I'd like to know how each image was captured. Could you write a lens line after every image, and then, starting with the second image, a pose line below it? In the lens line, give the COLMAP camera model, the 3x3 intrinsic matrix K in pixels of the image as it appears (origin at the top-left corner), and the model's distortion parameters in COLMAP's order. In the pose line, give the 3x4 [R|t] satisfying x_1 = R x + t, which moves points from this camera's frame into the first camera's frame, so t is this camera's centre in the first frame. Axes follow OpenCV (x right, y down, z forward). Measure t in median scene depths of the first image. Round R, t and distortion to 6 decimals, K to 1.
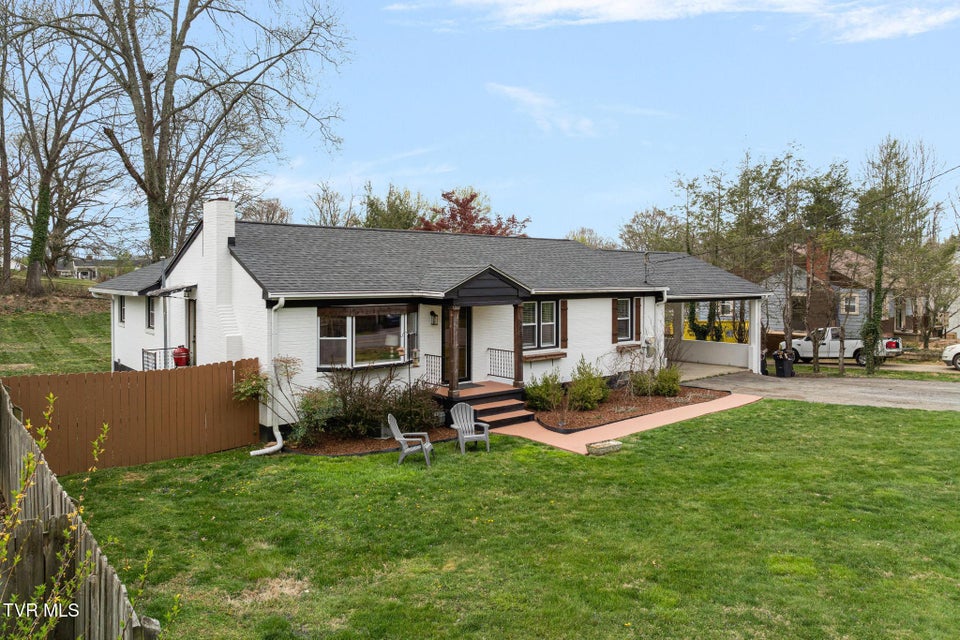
lens RADIAL K [[681.0, 0, 484.0], [0, 681.0, 317.9], [0, 0, 1]] dist [-0.059768, 0.031676]
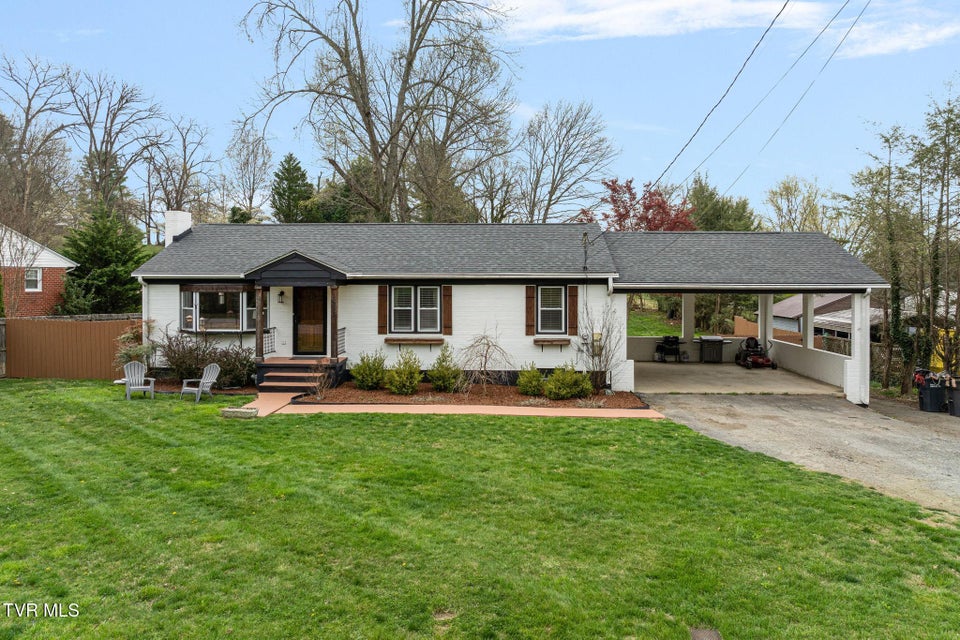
lens RADIAL K [[681.0, 0, 484.0], [0, 681.0, 317.9], [0, 0, 1]] dist [-0.059768, 0.031676]
pose [[0.710651, 0.062279, -0.700783, 0.781991], [-0.039005, 0.998030, 0.049141, -0.027417], [0.702462, -0.007588, 0.711680, 0.323346]]
